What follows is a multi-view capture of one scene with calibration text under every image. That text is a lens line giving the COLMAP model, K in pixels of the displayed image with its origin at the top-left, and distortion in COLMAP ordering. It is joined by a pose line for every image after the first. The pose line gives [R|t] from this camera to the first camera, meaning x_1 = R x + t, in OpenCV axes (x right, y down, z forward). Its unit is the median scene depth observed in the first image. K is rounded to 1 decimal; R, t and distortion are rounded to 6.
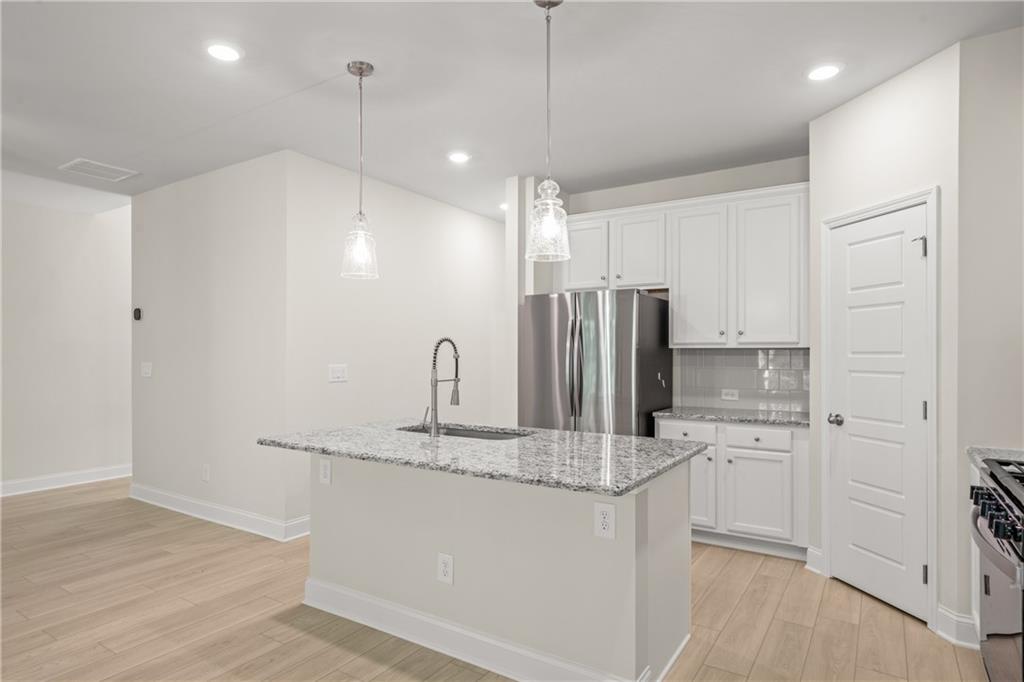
lens RADIAL K [[576.8, 0, 497.4], [0, 576.8, 354.9], [0, 0, 1]] dist [0.003983, 0.002189]
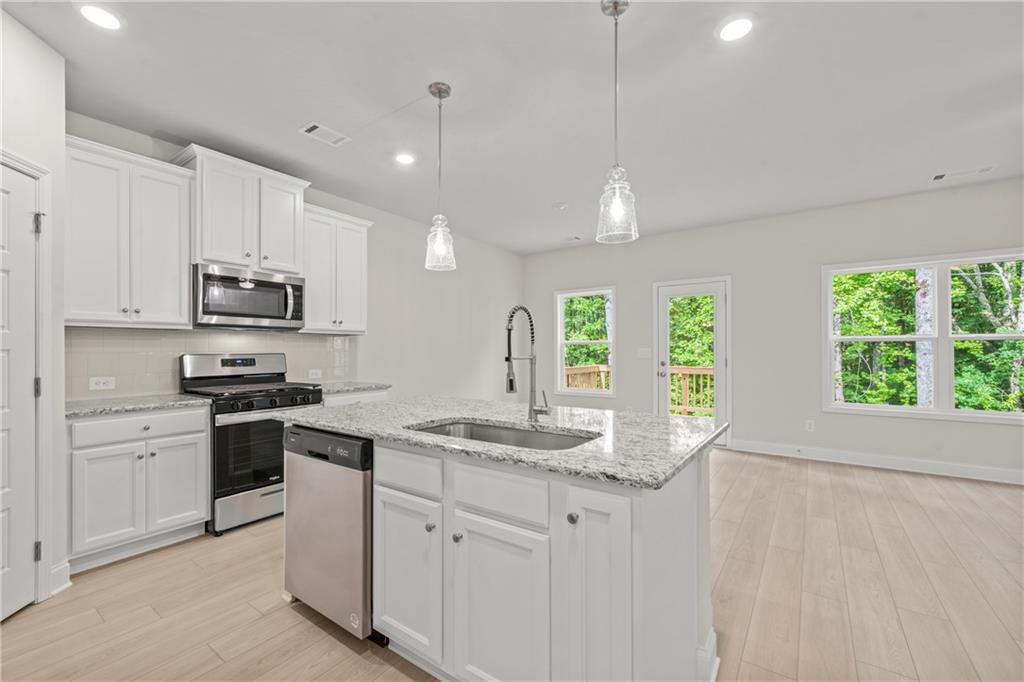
lens RADIAL K [[426.5, 0, 498.7], [0, 426.5, 348.2], [0, 0, 1]] dist [-0.000703, -0.000605]
pose [[-0.999086, 0.001442, 0.042729, -0.068222], [0.001241, 0.999988, -0.004727, 0.027582], [-0.042736, -0.004669, -0.999076, 1.402769]]
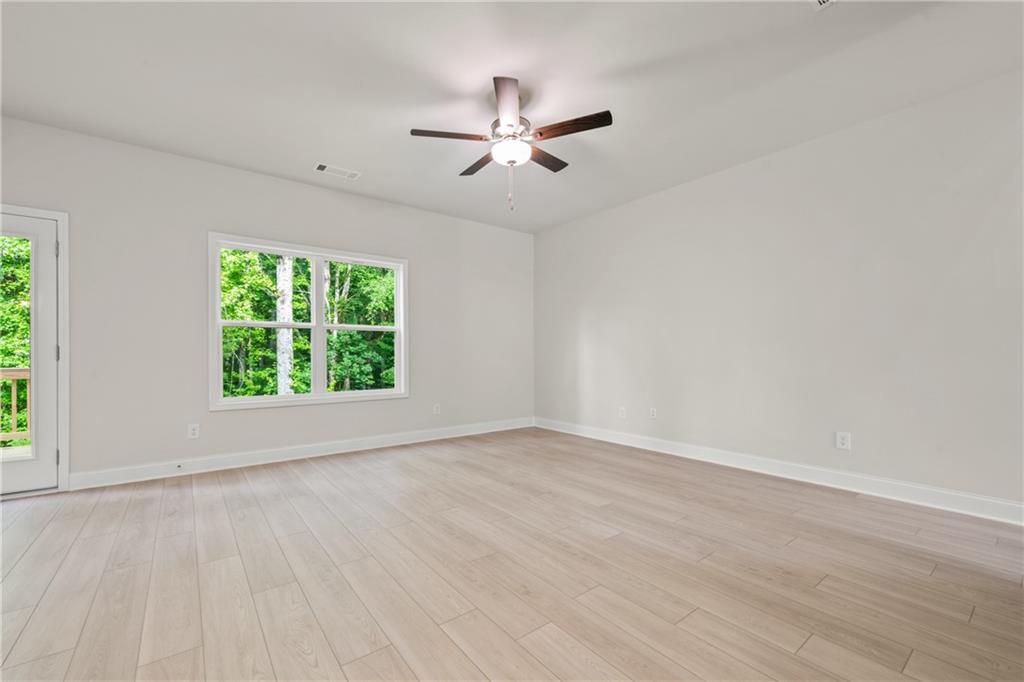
lens RADIAL K [[426.5, 0, 502.6], [0, 426.5, 351.1], [0, 0, 1]] dist [-0.000703, -0.000605]
pose [[-0.328439, -0.004075, -0.944516, -0.253019], [0.003244, 0.999980, -0.005443, 0.080235], [0.944520, -0.004852, -0.328419, 1.072016]]
